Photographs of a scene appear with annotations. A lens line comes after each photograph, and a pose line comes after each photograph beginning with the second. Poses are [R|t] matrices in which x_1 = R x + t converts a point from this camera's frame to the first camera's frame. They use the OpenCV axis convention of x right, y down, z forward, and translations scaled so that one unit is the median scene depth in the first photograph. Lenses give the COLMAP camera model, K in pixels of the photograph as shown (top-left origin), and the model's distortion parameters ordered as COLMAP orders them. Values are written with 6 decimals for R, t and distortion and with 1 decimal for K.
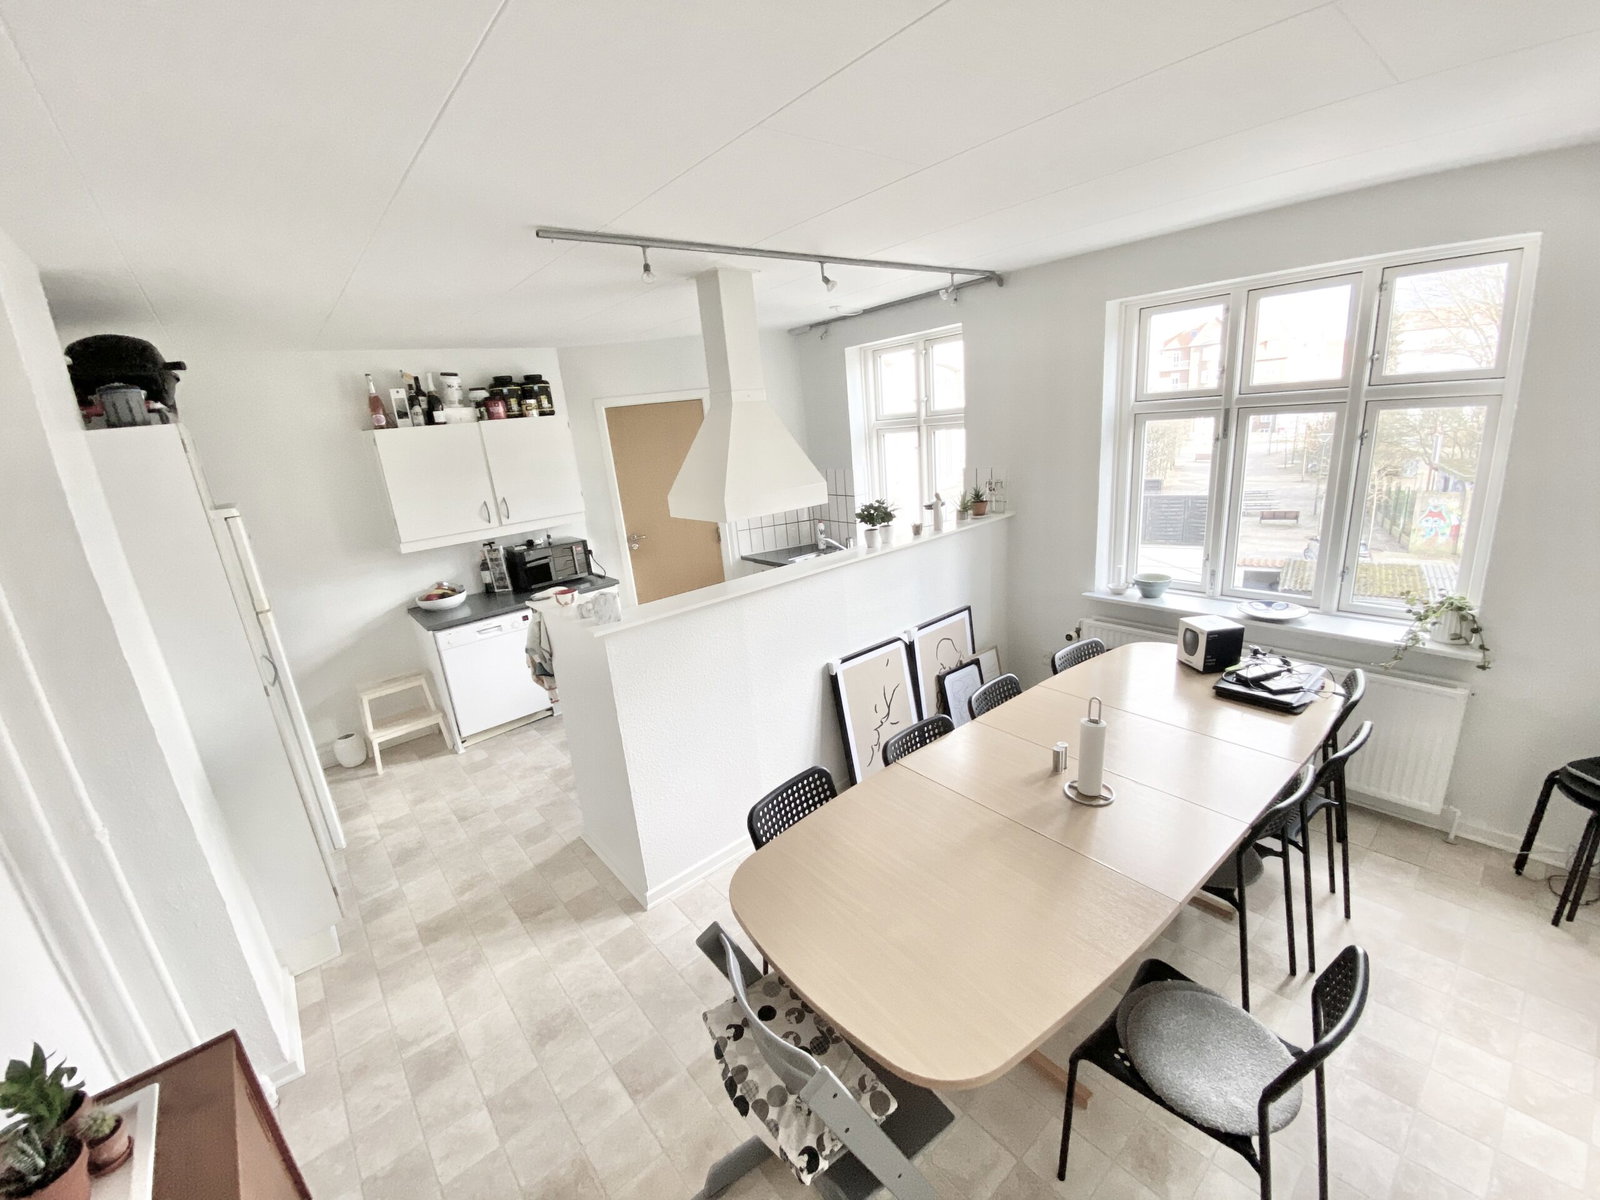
lens RADIAL K [[653.0, 0, 790.4], [0, 653.0, 609.1], [0, 0, 1]] dist [0.016220, -0.019719]
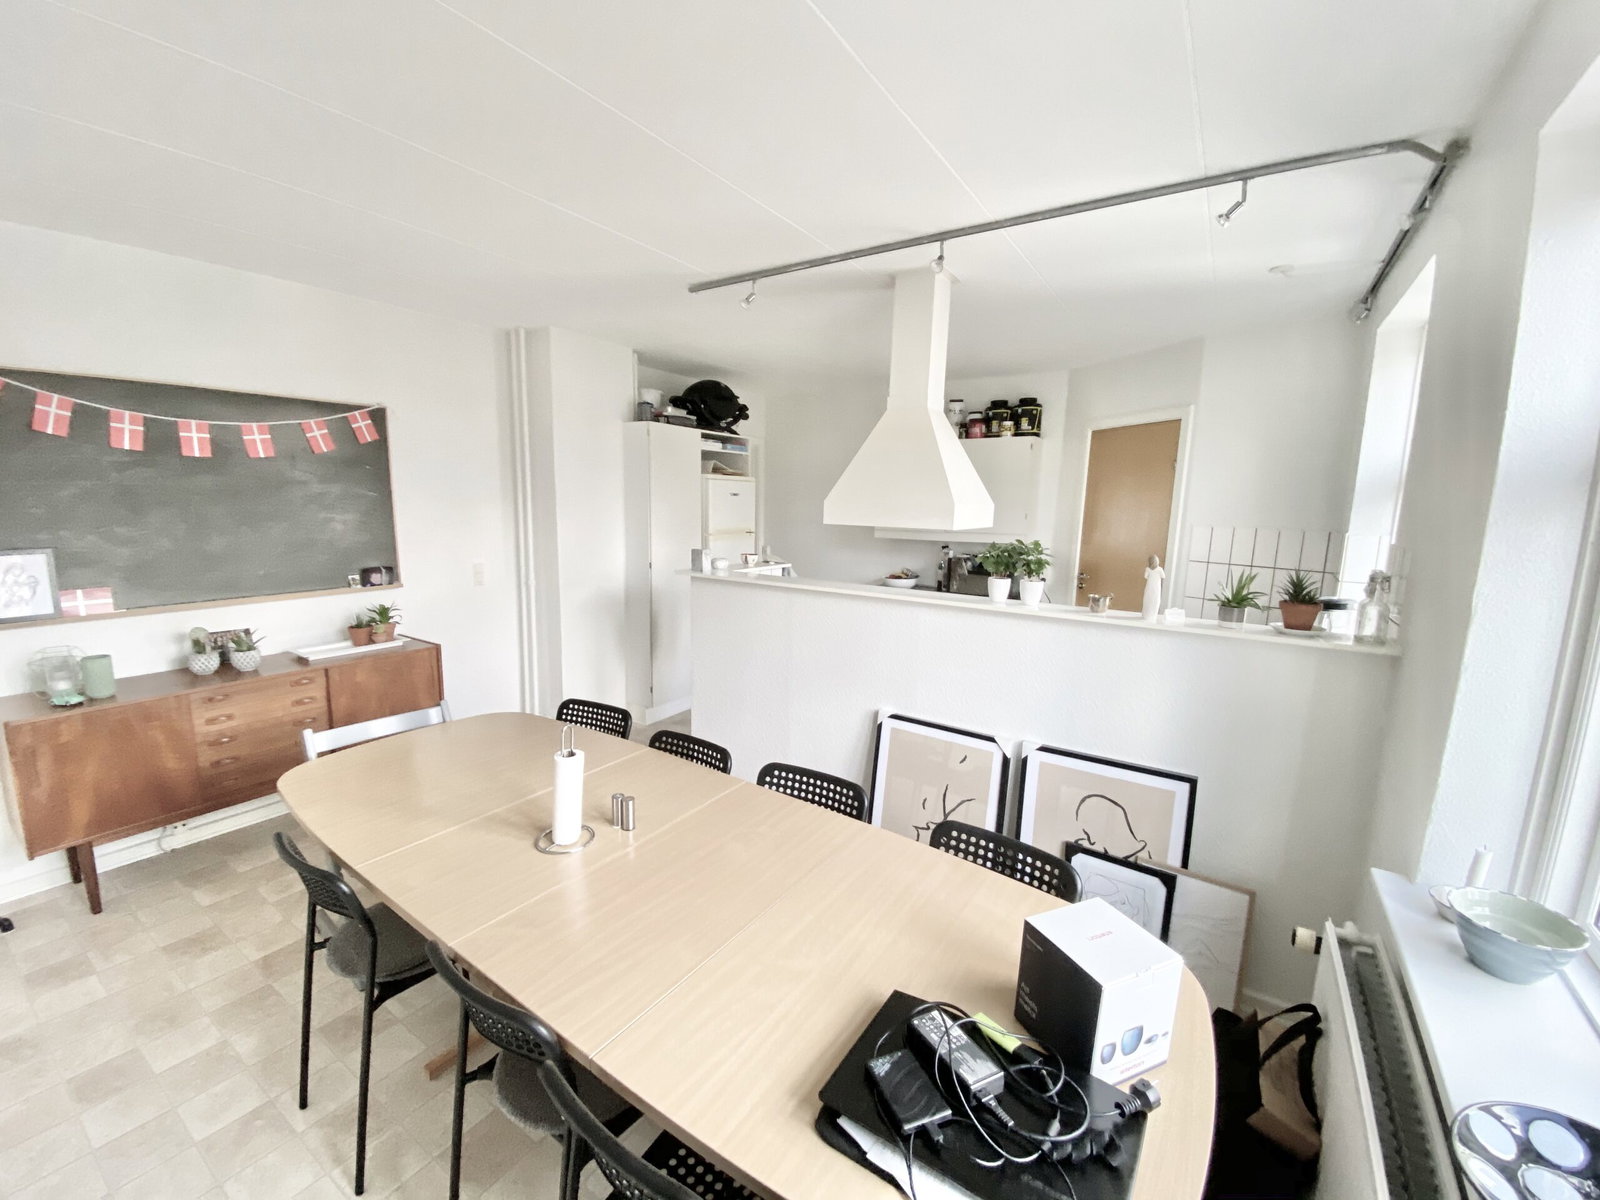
lens RADIAL K [[653.0, 0, 790.4], [0, 653.0, 609.1], [0, 0, 1]] dist [0.016220, -0.019719]
pose [[0.255294, 0.250863, -0.933752, 0.571793], [-0.305368, 0.937242, 0.168311, -0.108512], [0.917374, 0.242169, 0.315878, 0.423561]]
